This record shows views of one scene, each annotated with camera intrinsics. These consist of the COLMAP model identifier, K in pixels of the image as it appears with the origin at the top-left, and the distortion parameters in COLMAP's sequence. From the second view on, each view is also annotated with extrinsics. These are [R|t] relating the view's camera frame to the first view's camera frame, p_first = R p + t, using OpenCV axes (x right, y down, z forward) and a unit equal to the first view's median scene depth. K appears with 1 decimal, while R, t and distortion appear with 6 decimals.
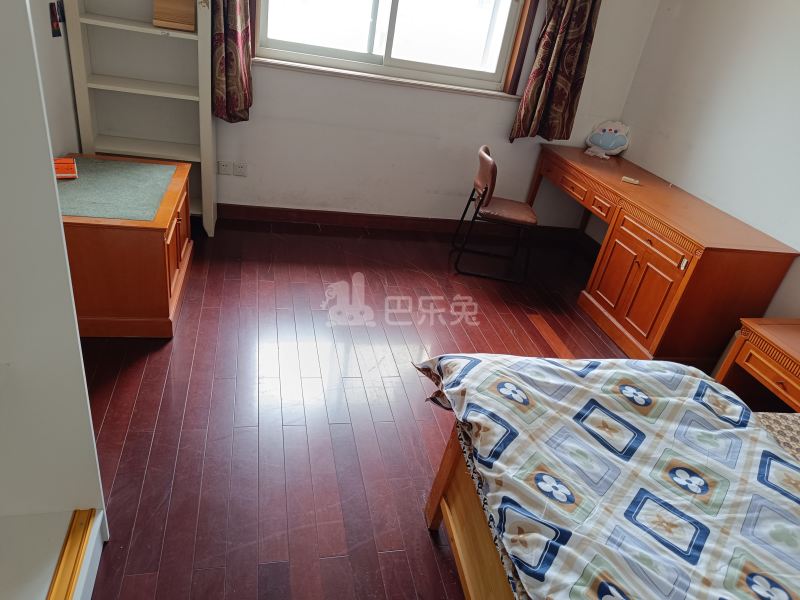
lens RADIAL K [[547.0, 0, 395.9], [0, 547.0, 303.7], [0, 0, 1]] dist [-0.004795, -0.006925]
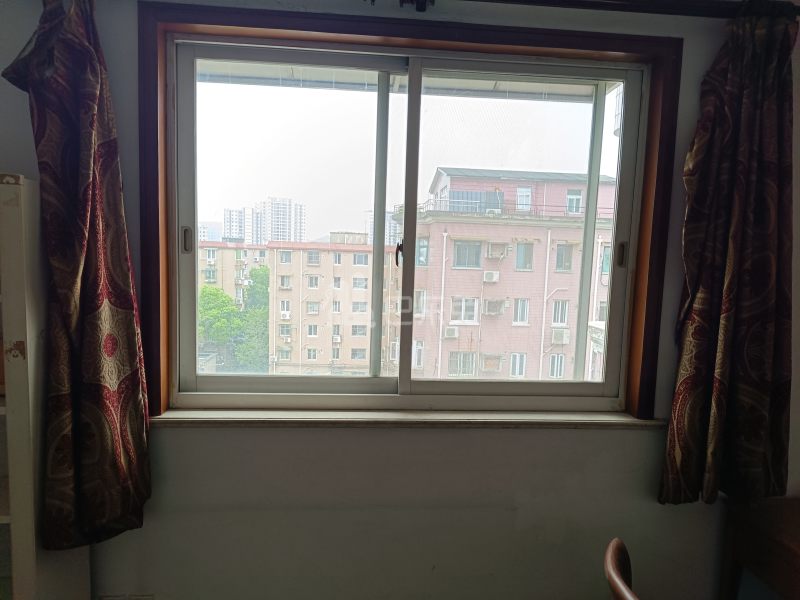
lens RADIAL K [[547.0, 0, 399.9], [0, 547.0, 299.4], [0, 0, 1]] dist [-0.004795, -0.006925]
pose [[0.979738, -0.116673, -0.162793, 0.084063], [0.033799, 0.897463, -0.439793, -0.282544], [0.197413, 0.425380, 0.883221, 0.469630]]
